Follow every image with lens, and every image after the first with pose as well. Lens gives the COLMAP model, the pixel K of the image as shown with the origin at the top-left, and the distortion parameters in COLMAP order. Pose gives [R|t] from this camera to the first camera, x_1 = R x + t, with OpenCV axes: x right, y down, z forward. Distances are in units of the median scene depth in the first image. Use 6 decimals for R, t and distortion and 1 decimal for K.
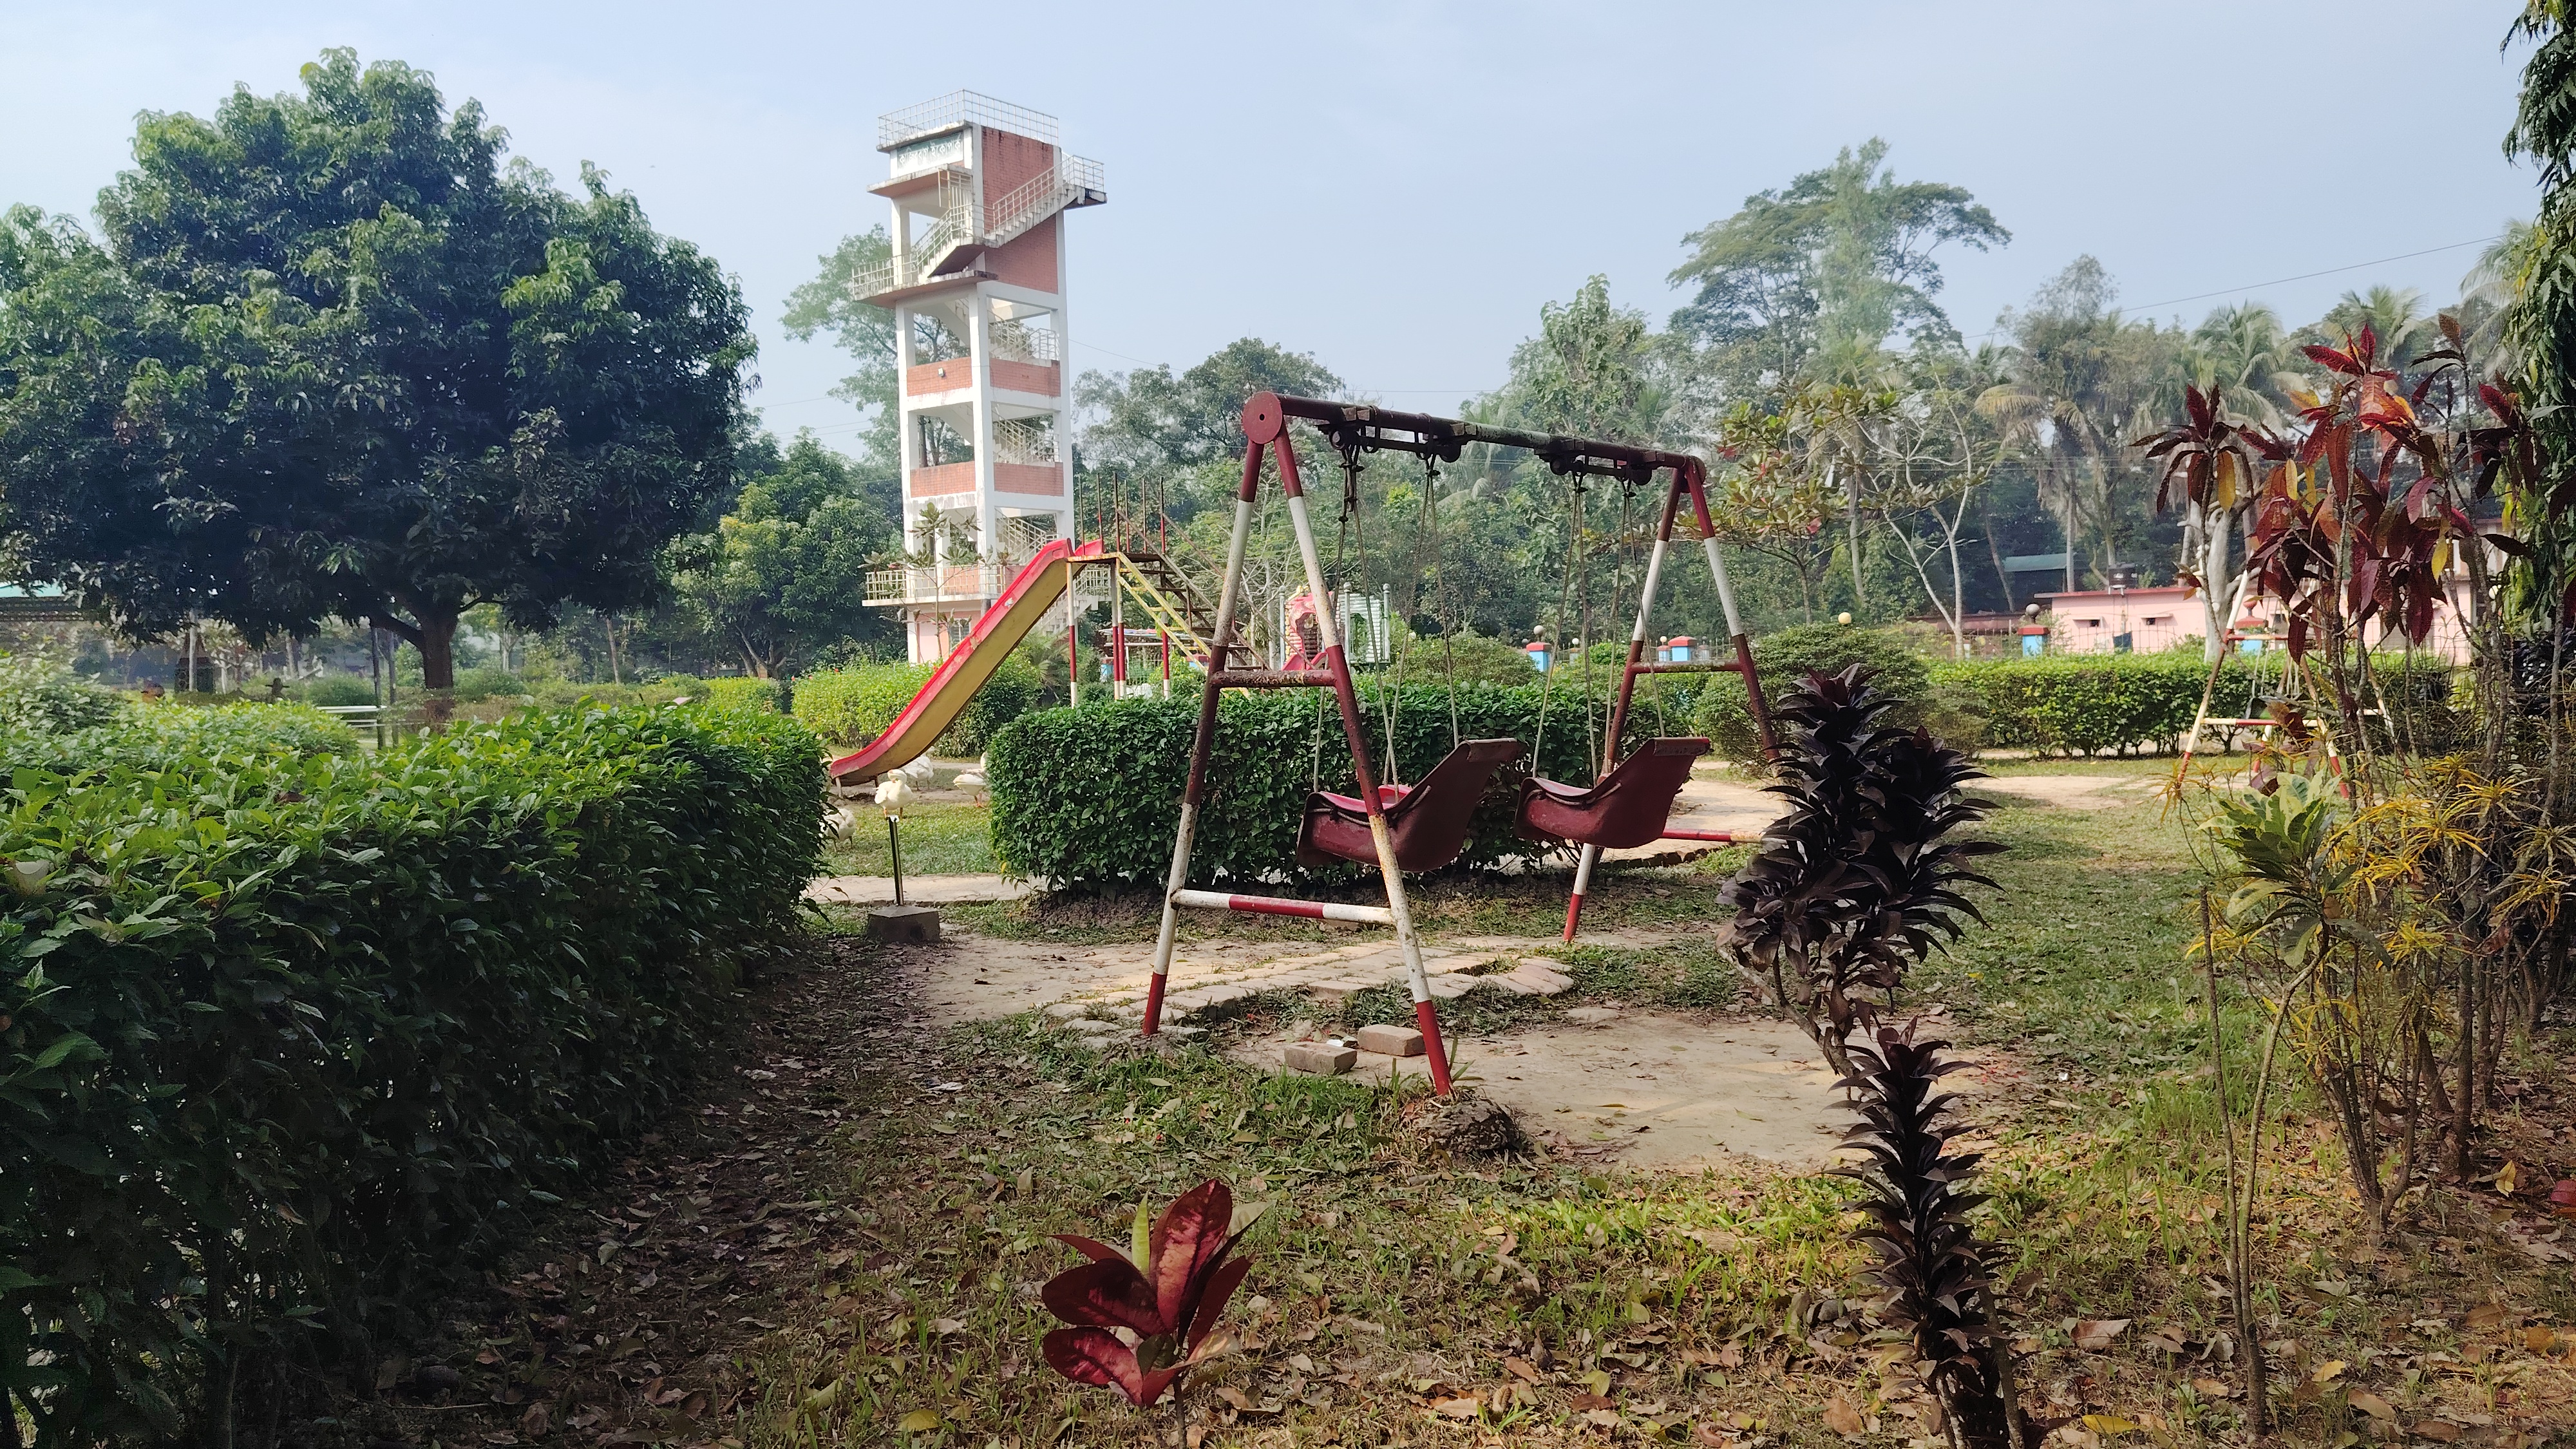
lens RADIAL K [[1835.6, 0, 1291.4], [0, 1835.6, 711.0], [0, 0, 1]] dist [0.067524, -0.087050]
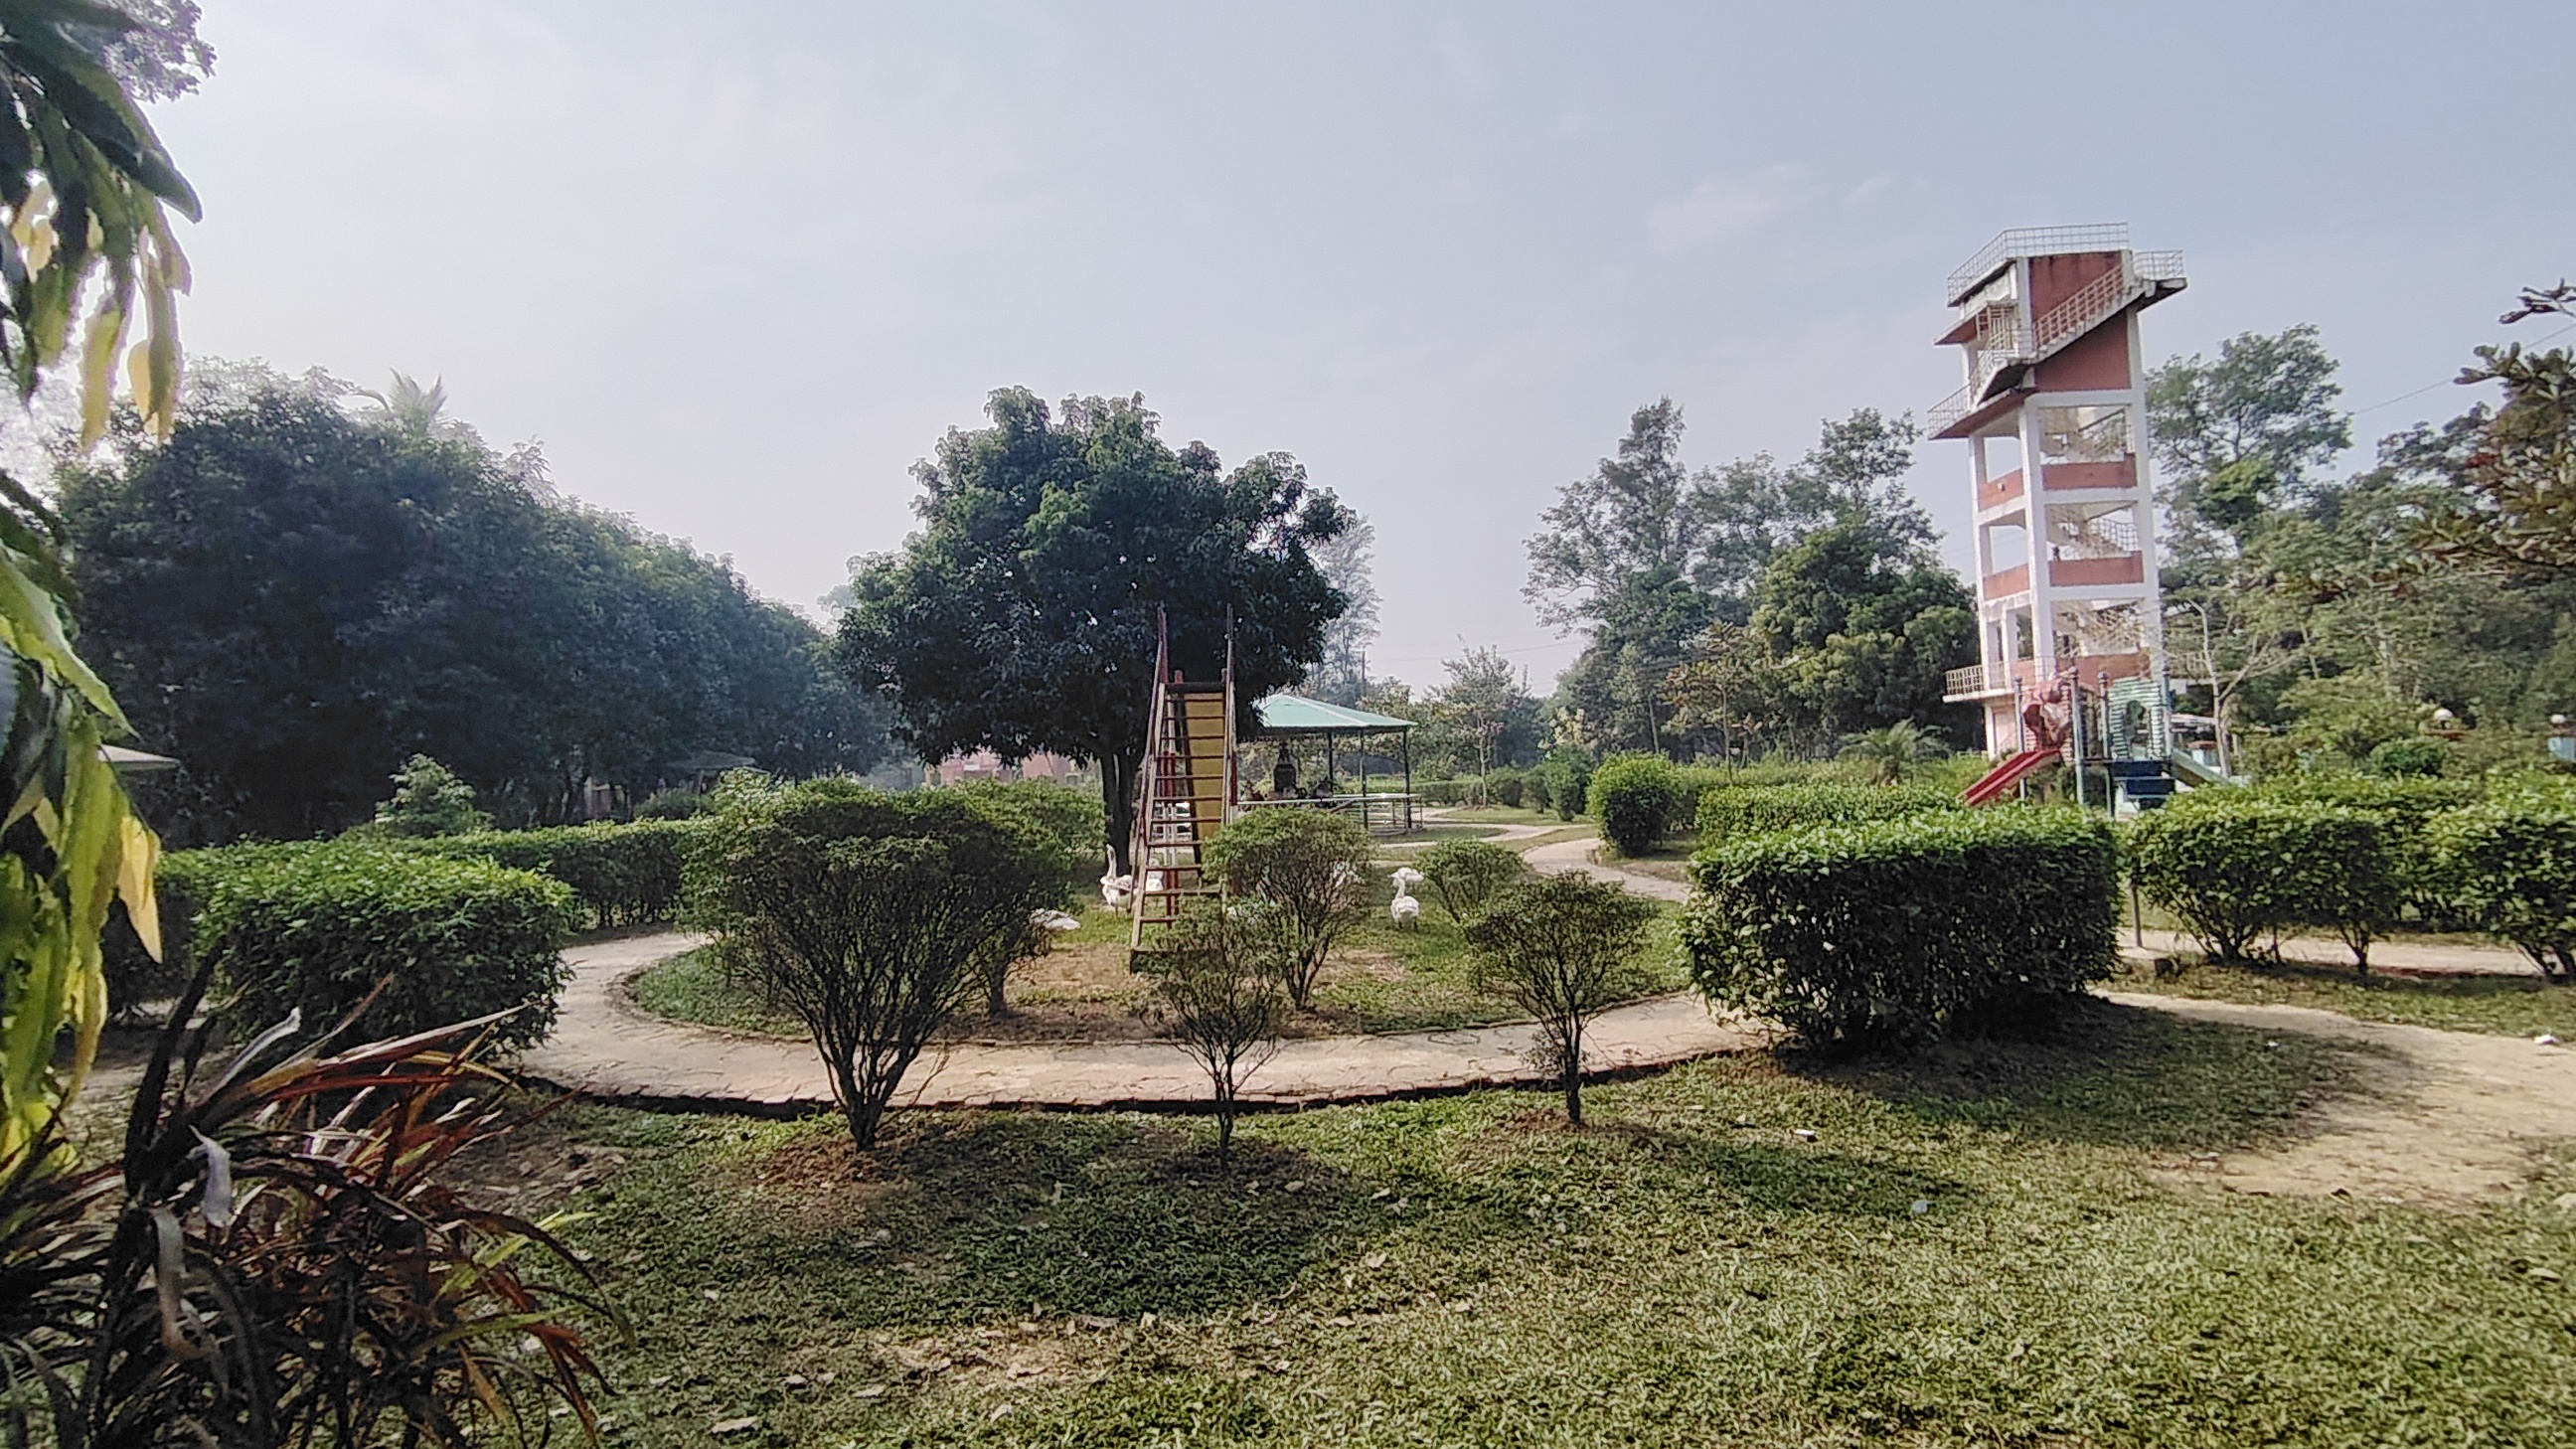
lens RADIAL K [[1278.7, 0, 1245.1], [0, 1278.7, 709.5], [0, 0, 1]] dist [-0.002368, -0.000631]
pose [[0.571101, -0.043837, -0.819708, 0.352477], [0.001248, 0.998618, -0.052535, -0.022426], [0.820879, 0.028980, 0.570367, 0.403367]]
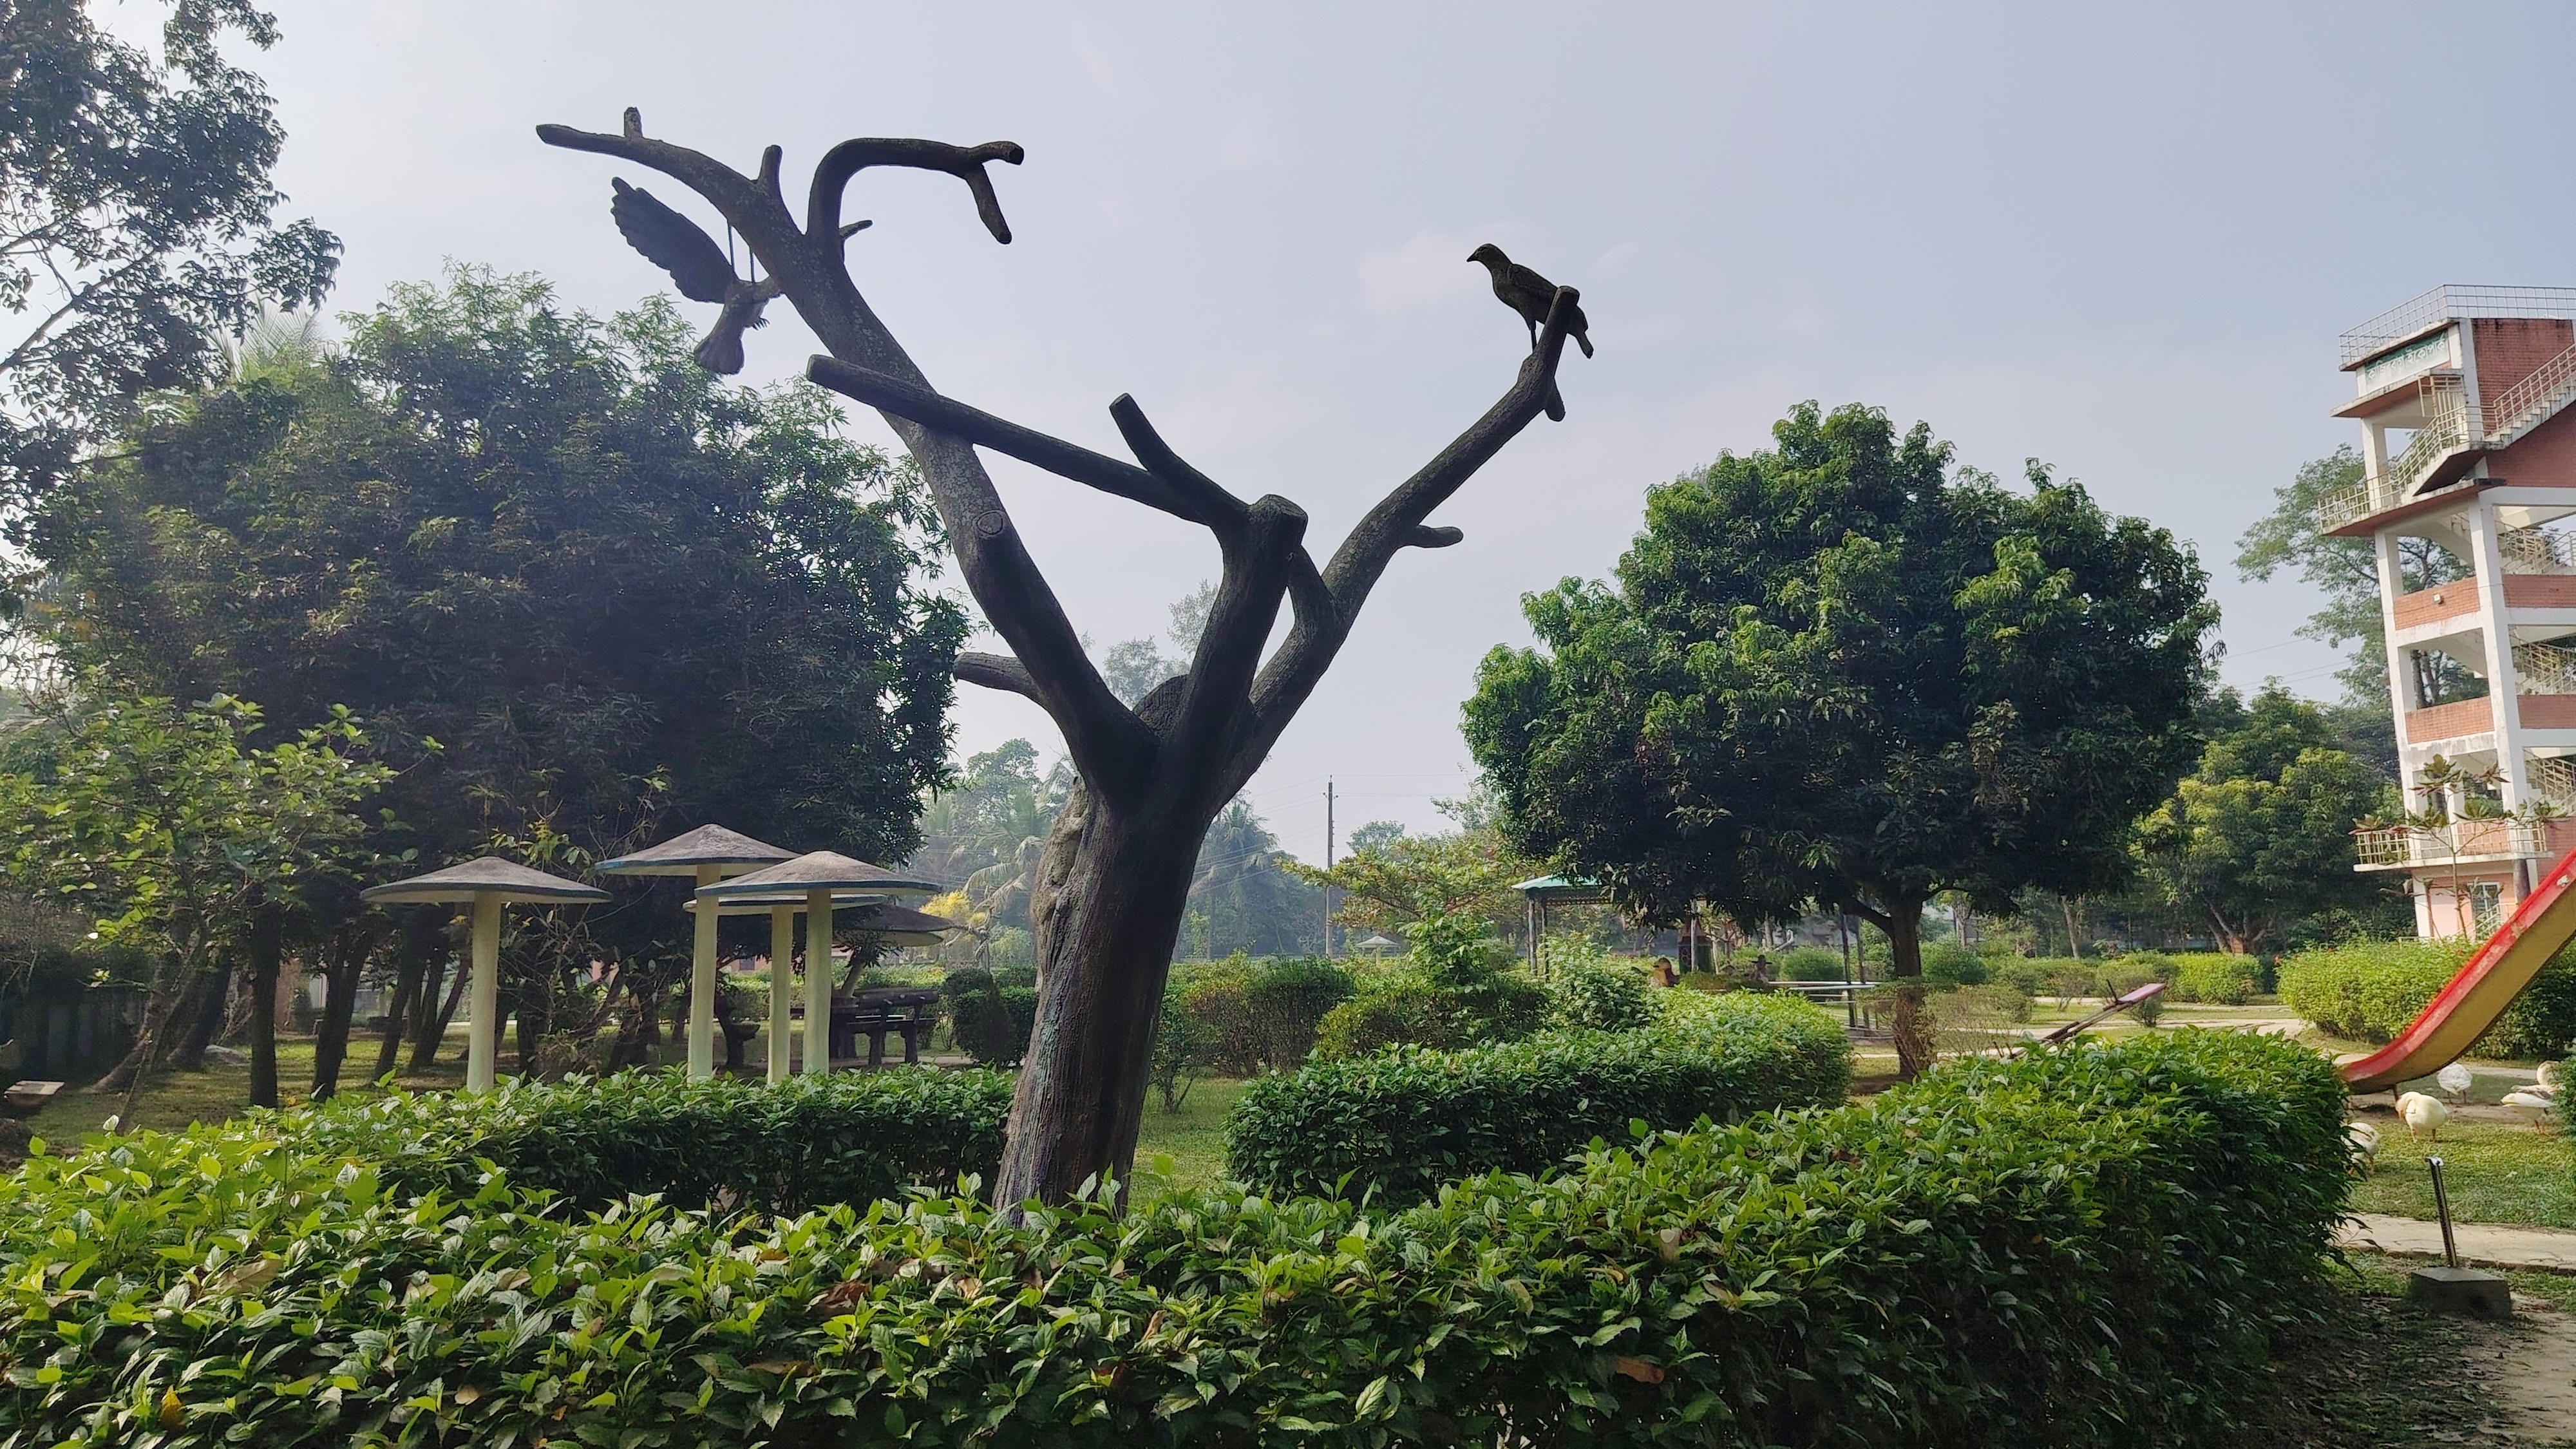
lens RADIAL K [[1818.7, 0, 1188.9], [0, 1818.7, 728.2], [0, 0, 1]] dist [-0.000780, -0.035098]
pose [[0.698155, -0.082764, -0.711147, -0.003324], [-0.013651, 0.991576, -0.128803, -0.011532], [0.715817, 0.099632, 0.691144, -0.010156]]
